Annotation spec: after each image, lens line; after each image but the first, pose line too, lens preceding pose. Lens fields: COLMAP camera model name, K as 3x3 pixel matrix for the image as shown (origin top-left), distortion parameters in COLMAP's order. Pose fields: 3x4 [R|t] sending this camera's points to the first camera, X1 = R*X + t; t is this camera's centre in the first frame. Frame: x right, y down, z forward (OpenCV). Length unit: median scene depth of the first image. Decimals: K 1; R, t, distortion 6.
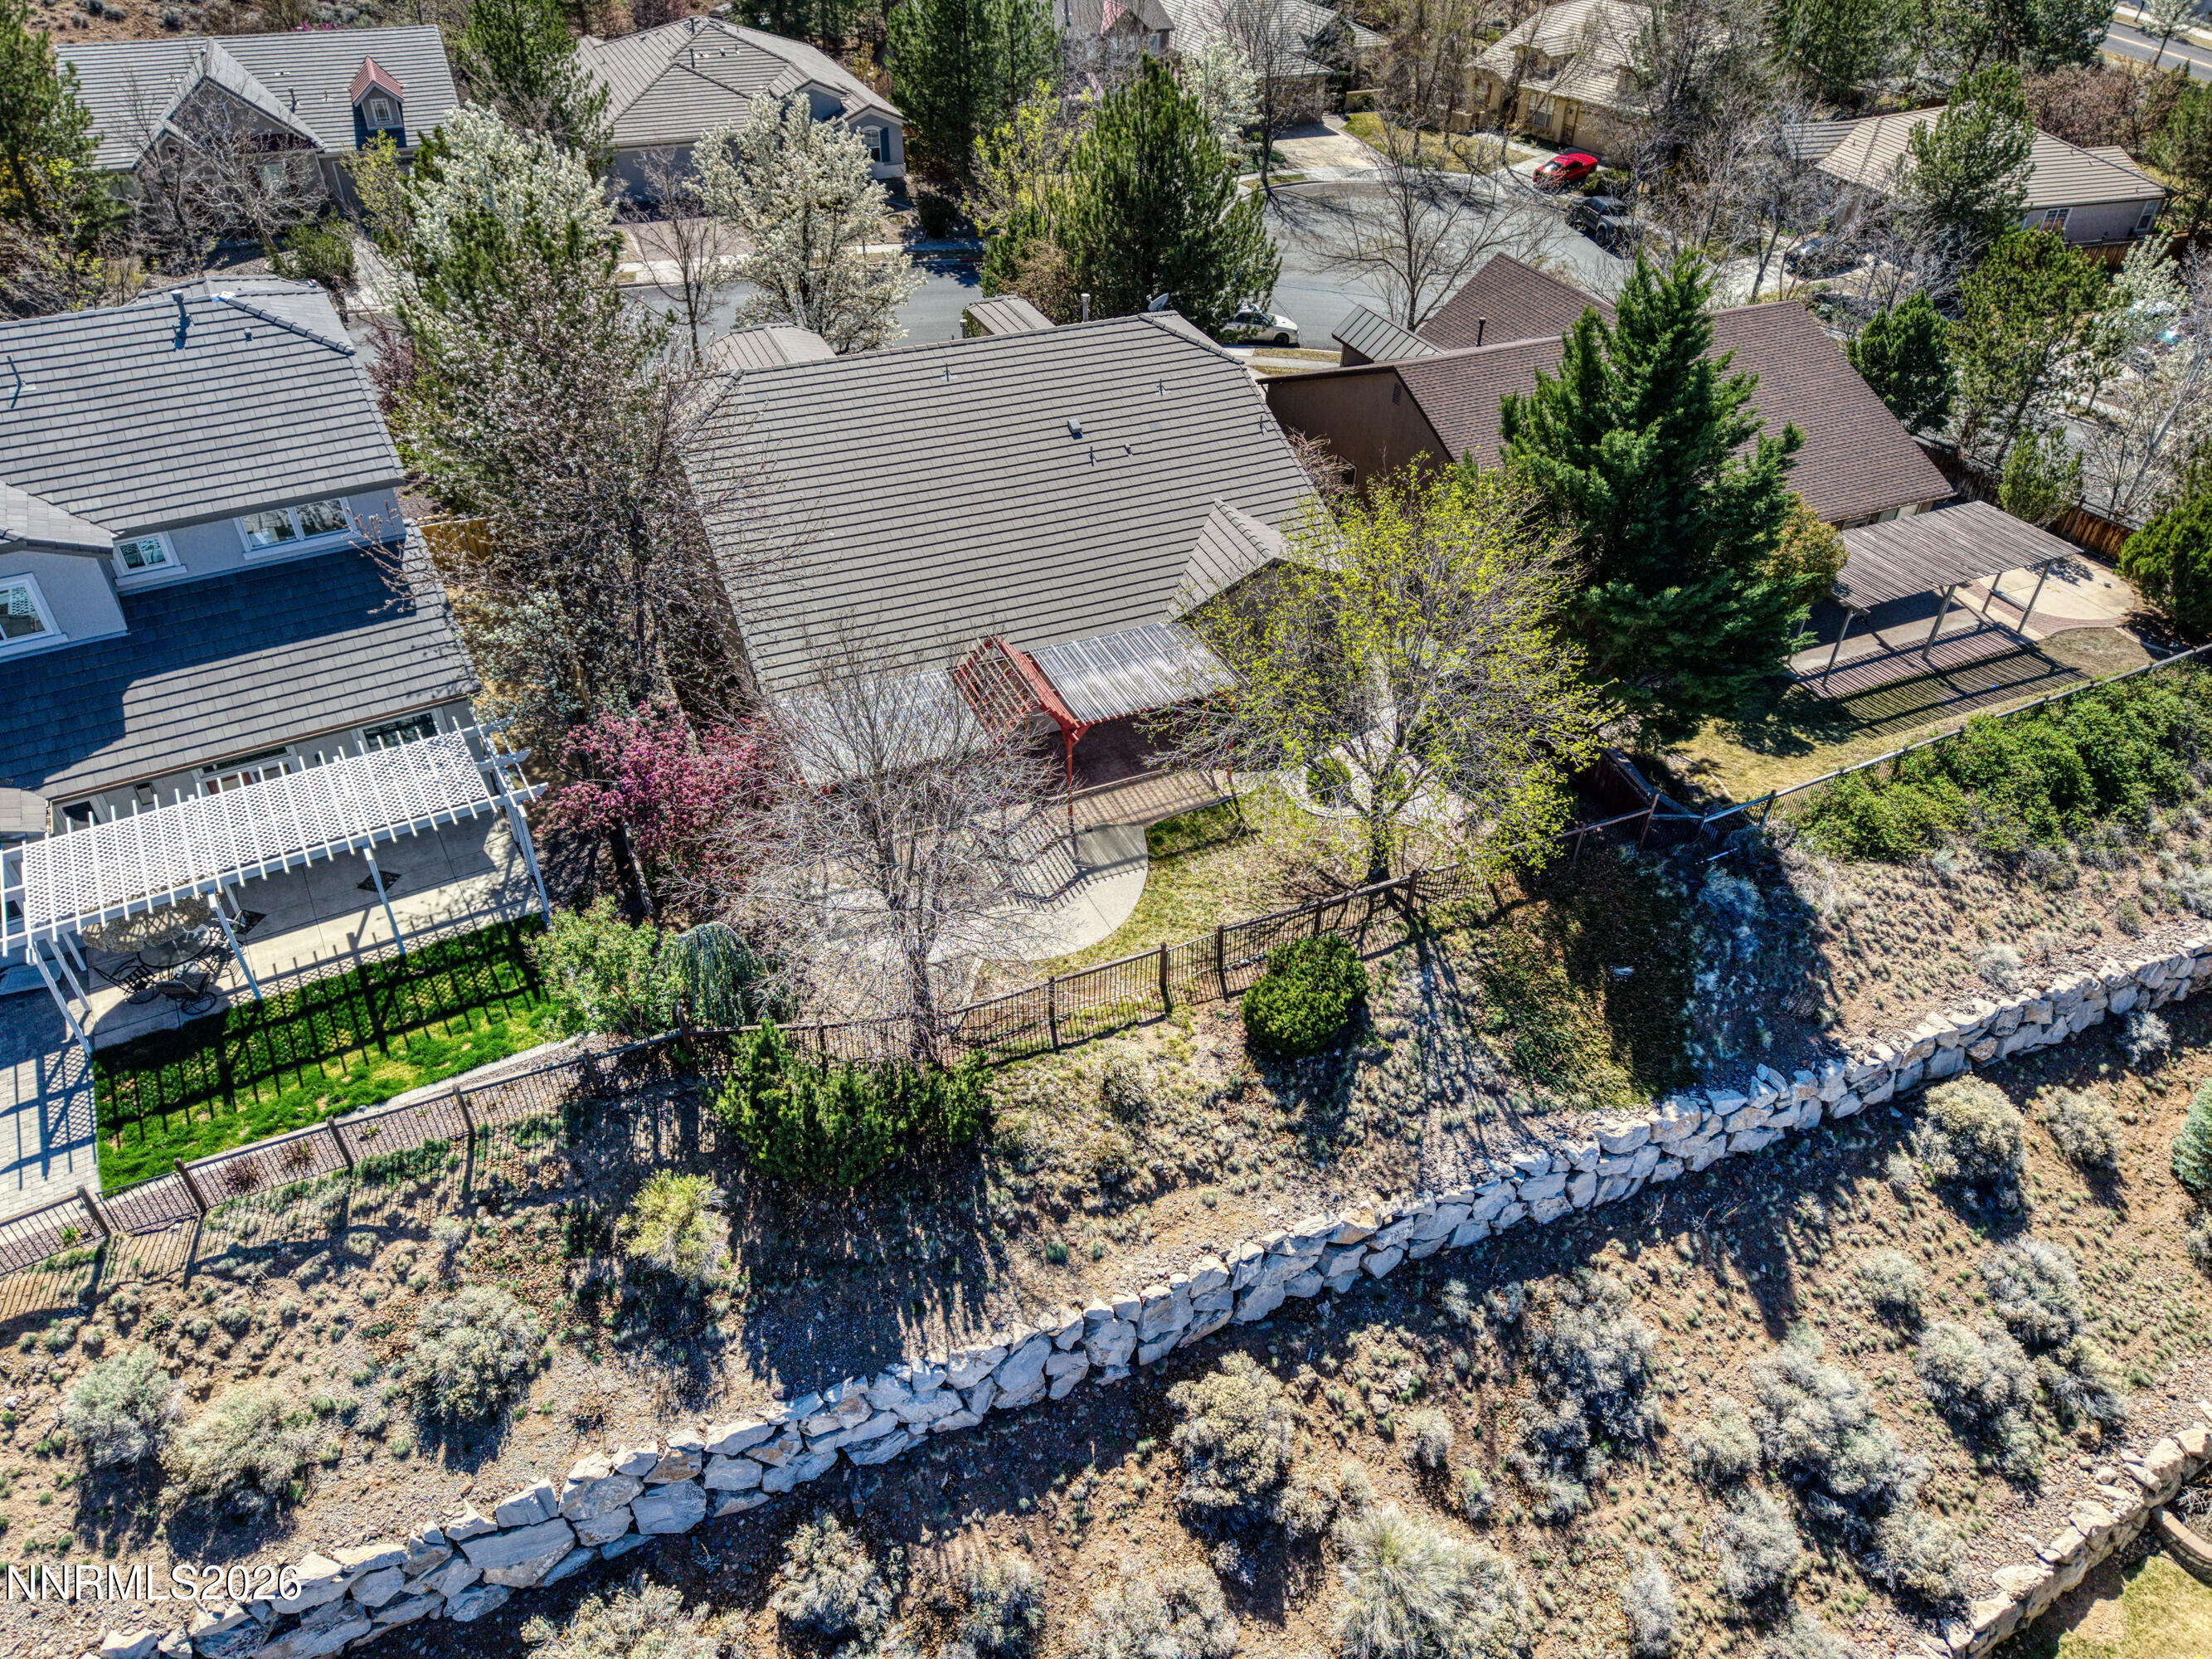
lens RADIAL K [[1483.6, 0, 1110.0], [0, 1483.6, 826.5], [0, 0, 1]] dist [0.019243, -0.015790]
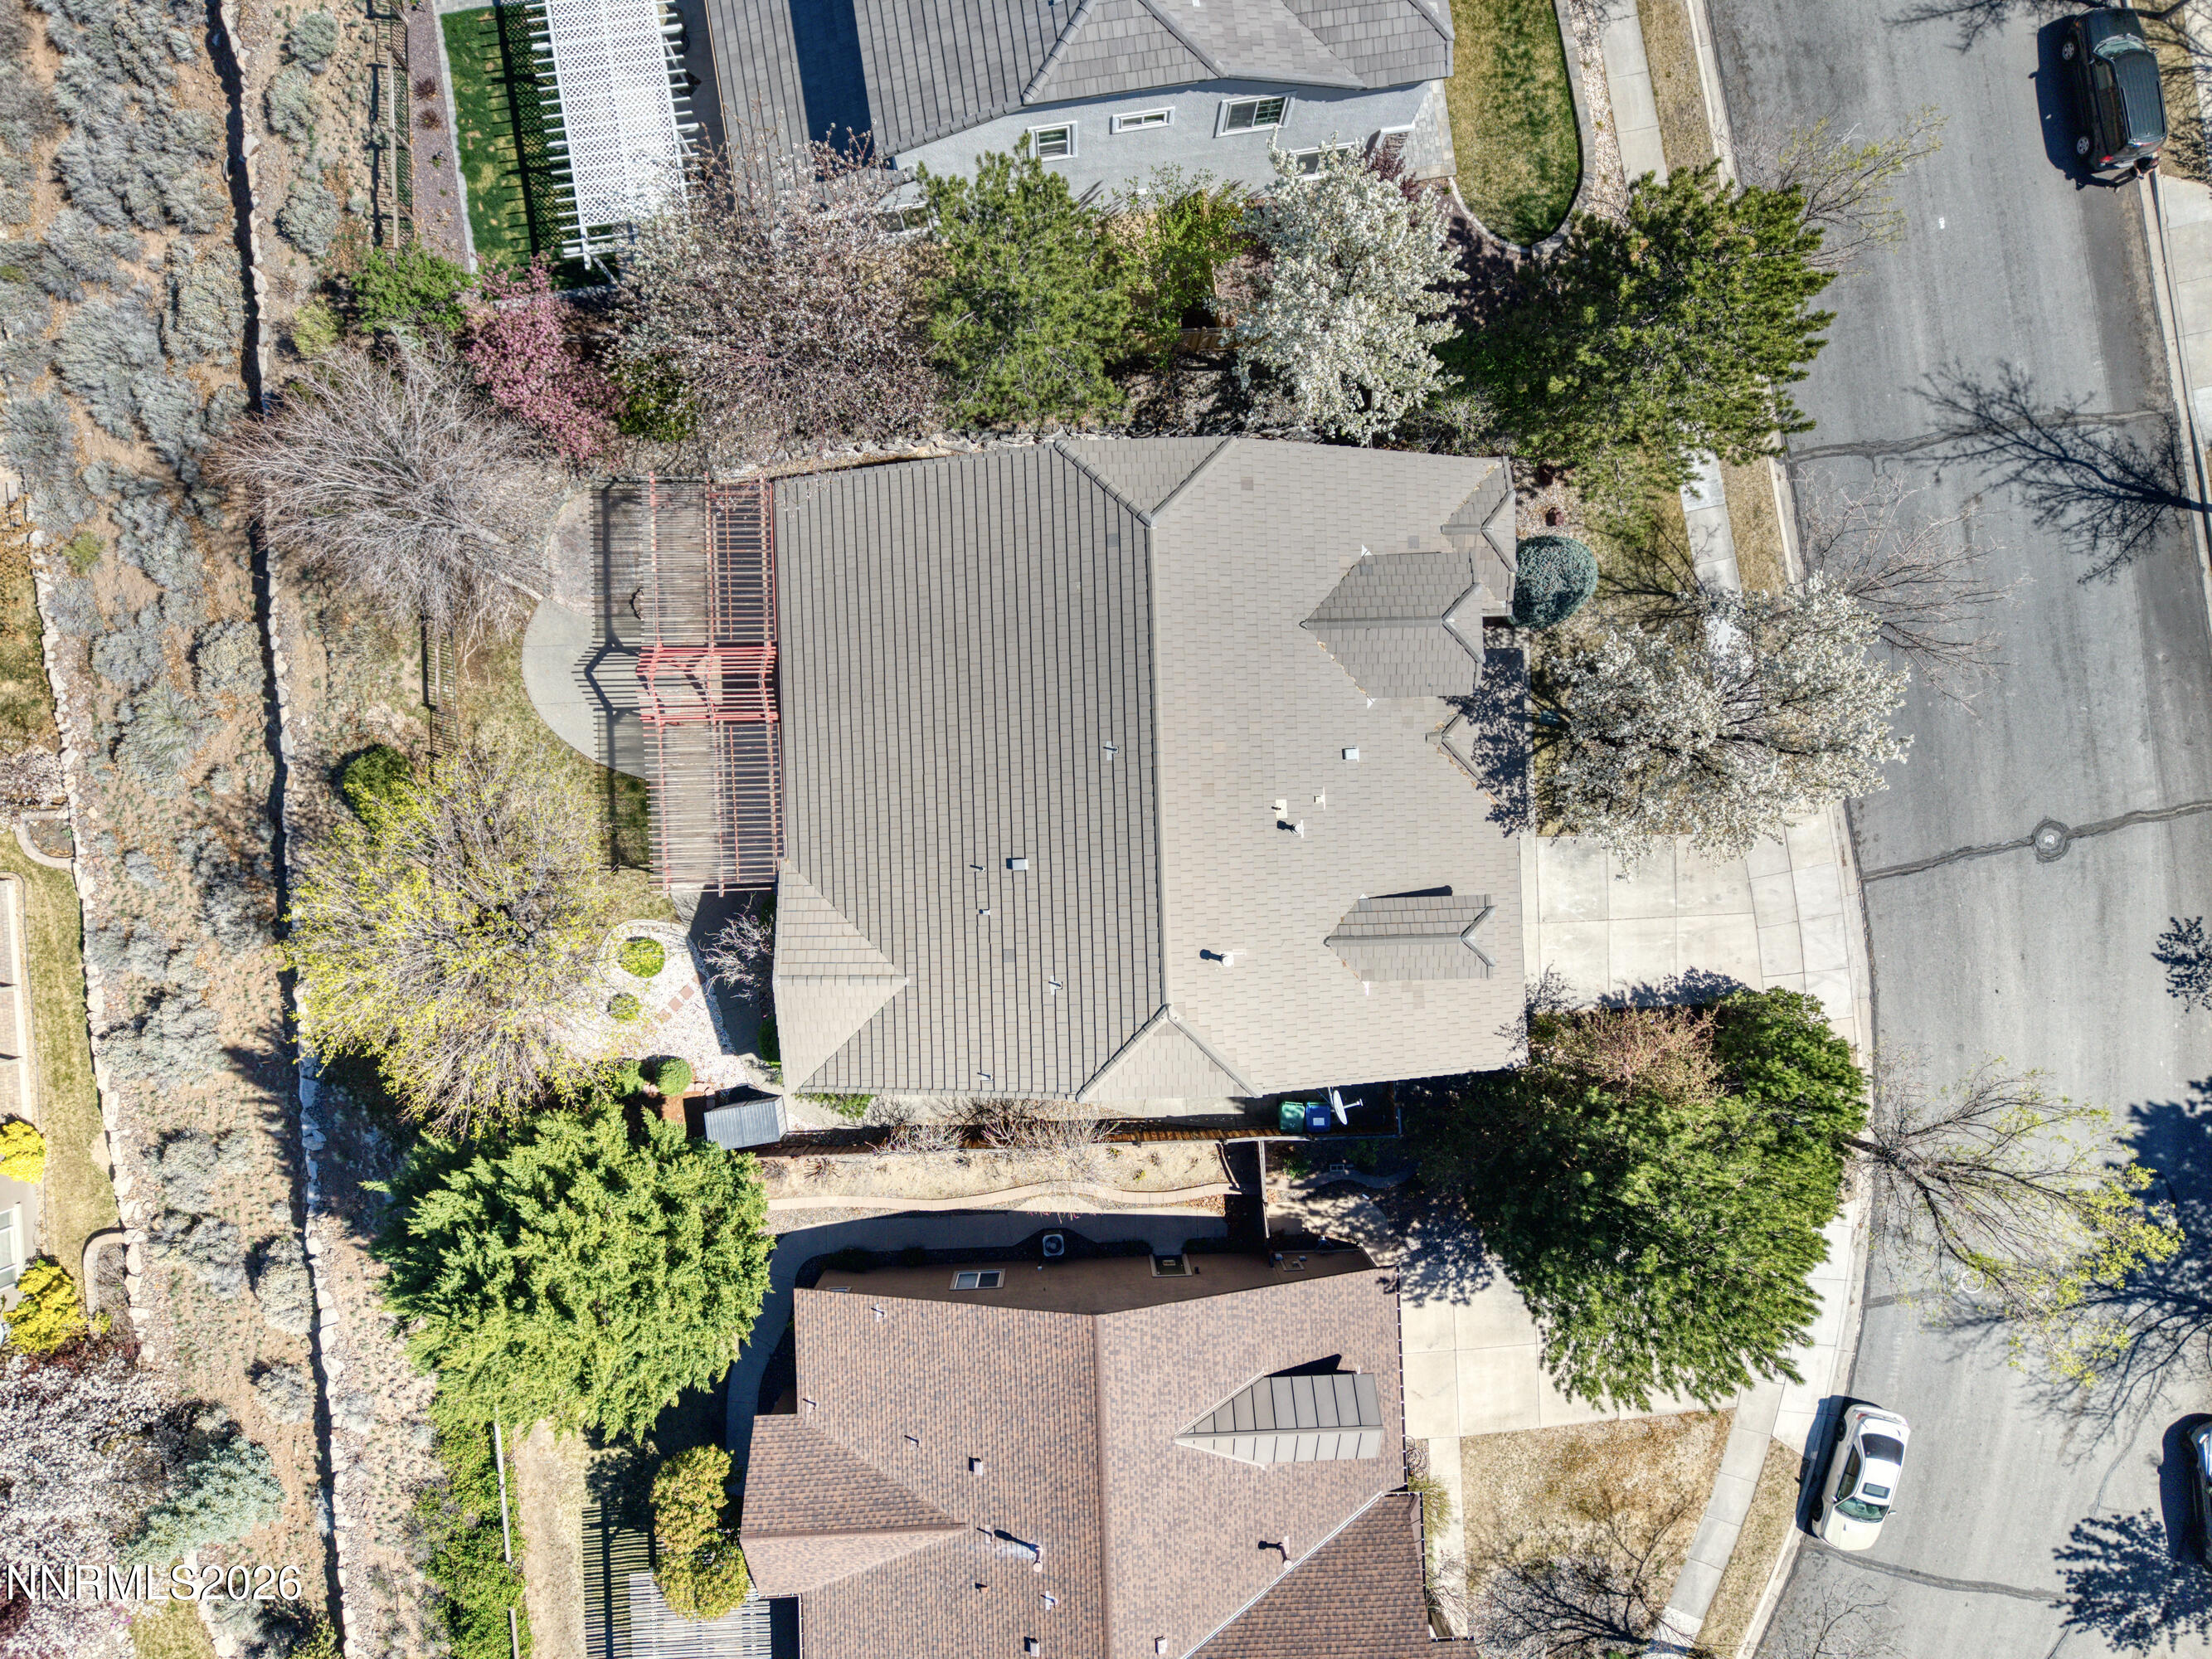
lens RADIAL K [[1483.6, 0, 1110.0], [0, 1483.6, 826.5], [0, 0, 1]] dist [0.019243, -0.015790]
pose [[-0.380262, 0.923838, -0.043866, -0.036427], [-0.595152, -0.208116, 0.776197, -1.347876], [0.707951, 0.321265, 0.628962, 0.615191]]
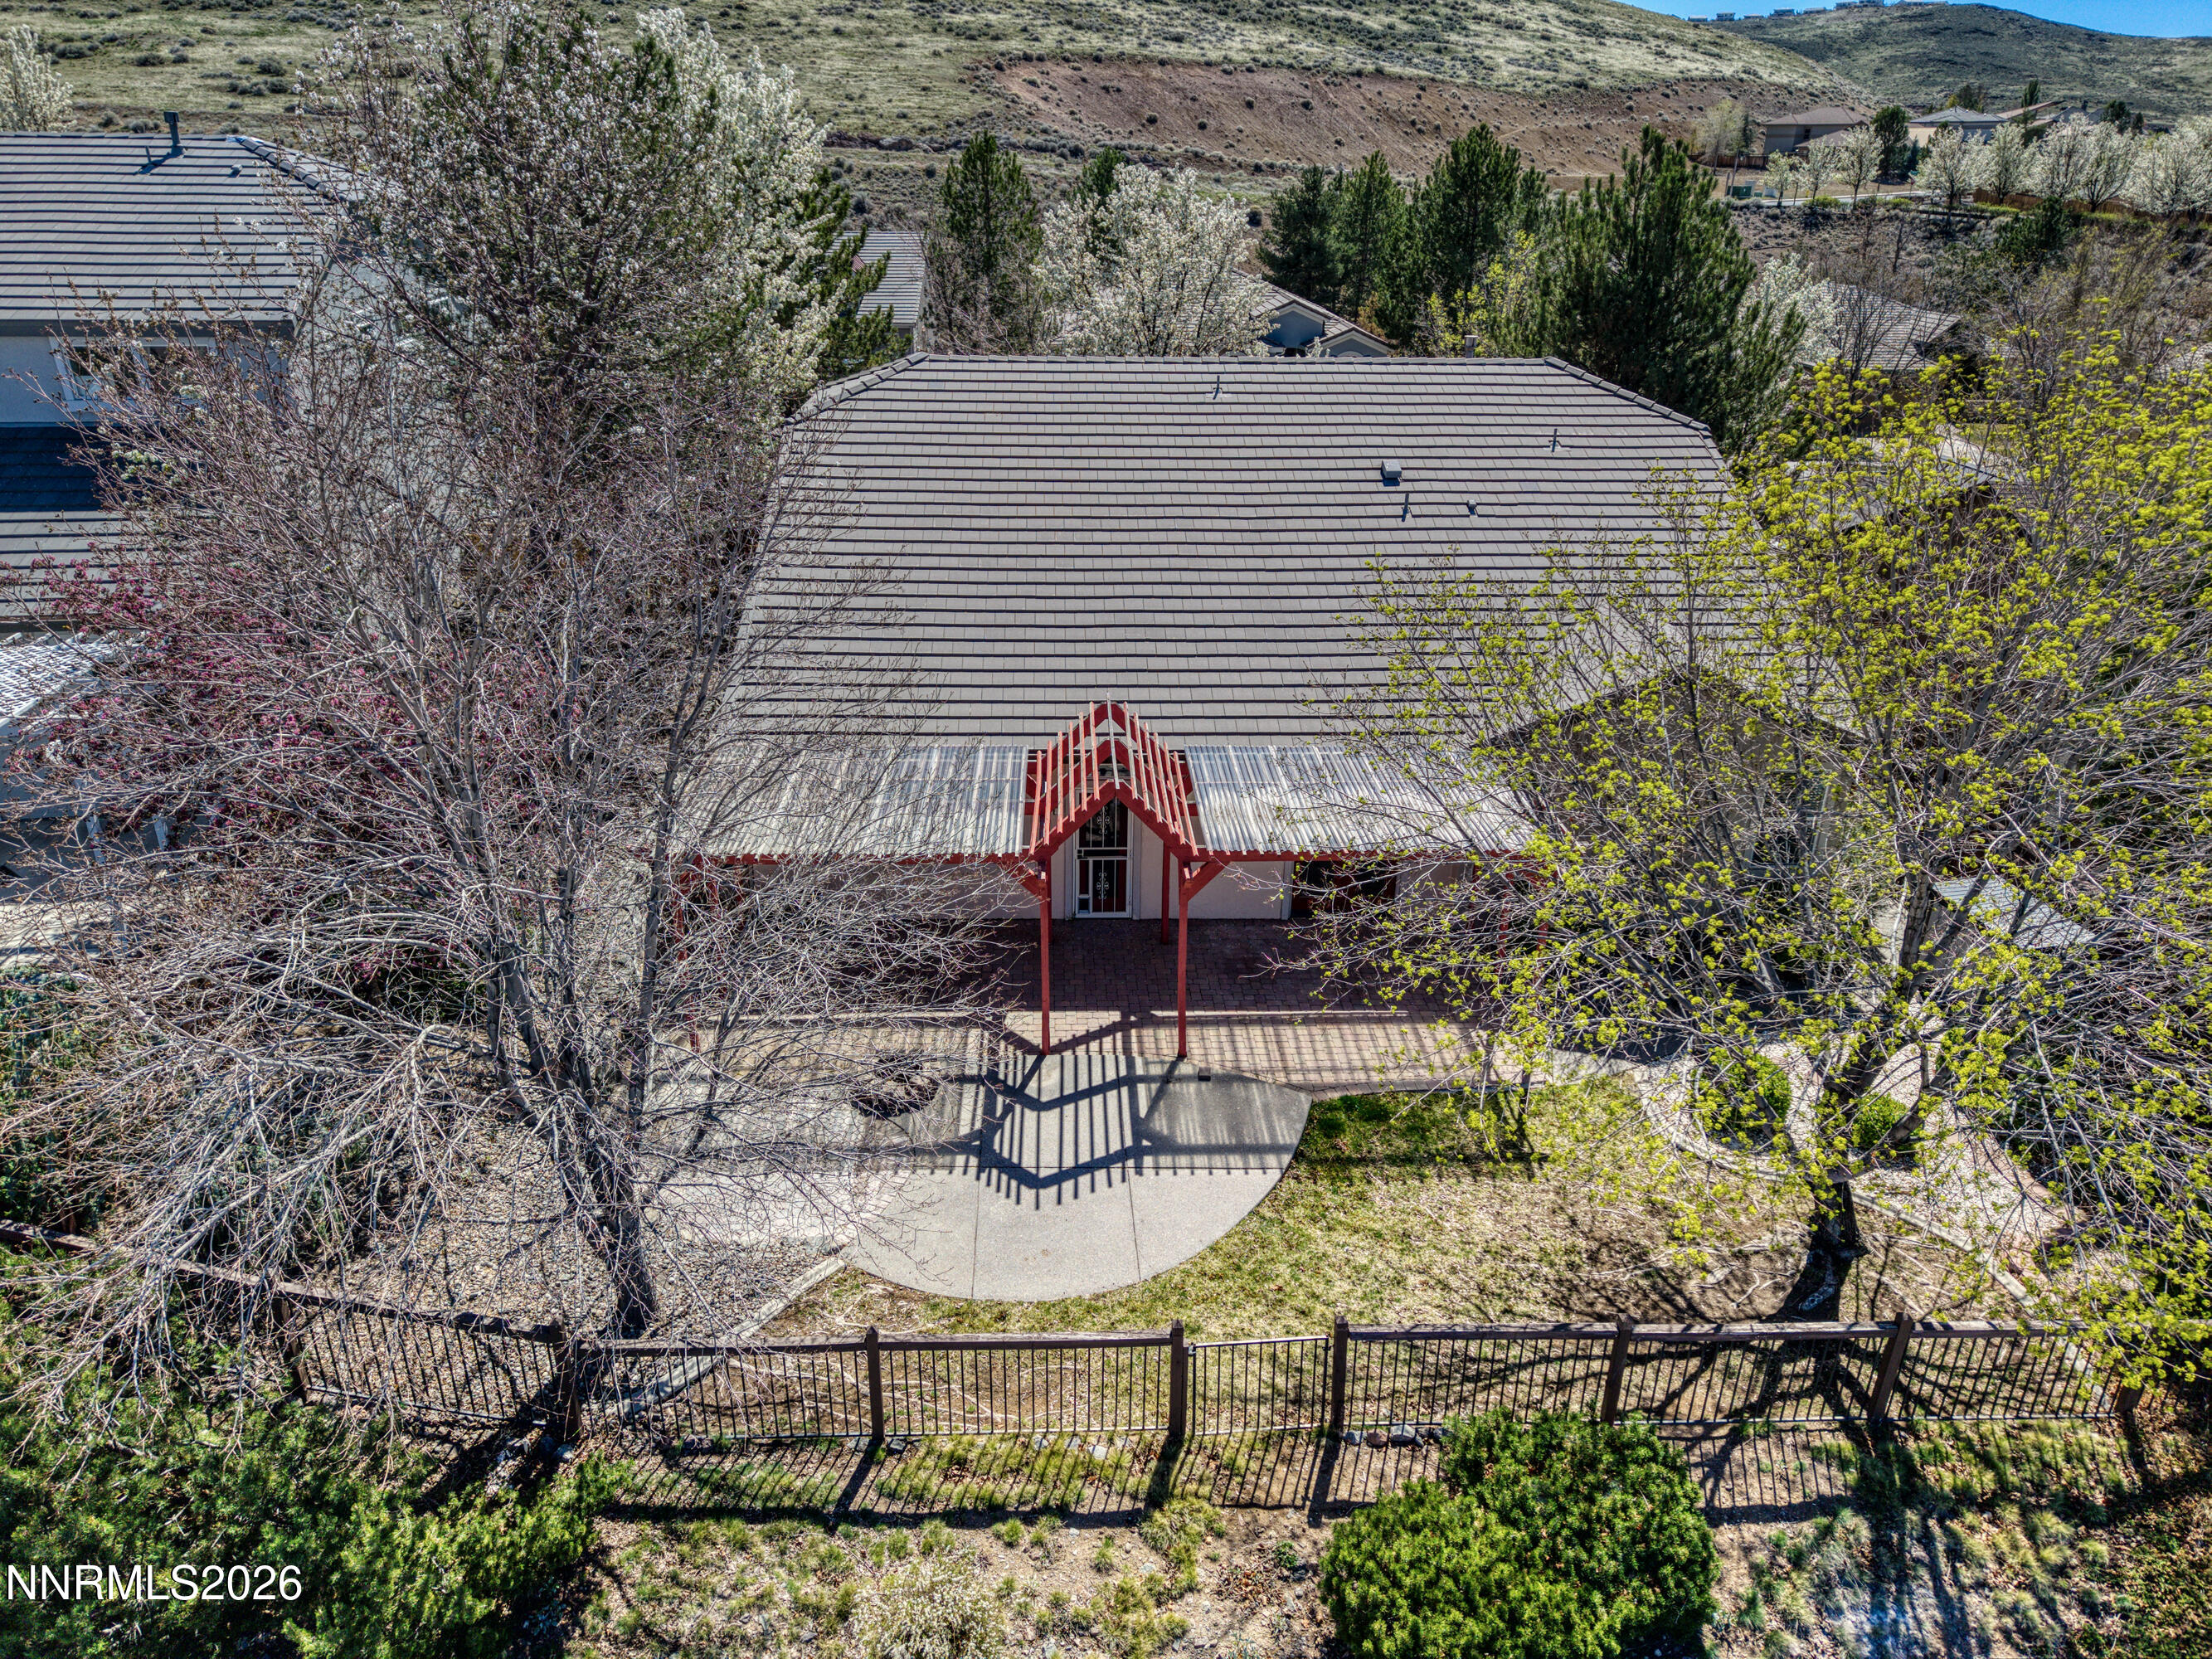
lens RADIAL K [[1483.6, 0, 1110.0], [0, 1483.6, 826.5], [0, 0, 1]] dist [0.019243, -0.015790]
pose [[0.926449, 0.146217, -0.346861, 0.140307], [-0.228216, 0.950986, -0.208671, 0.038555], [0.299349, 0.272482, 0.914409, 0.586707]]
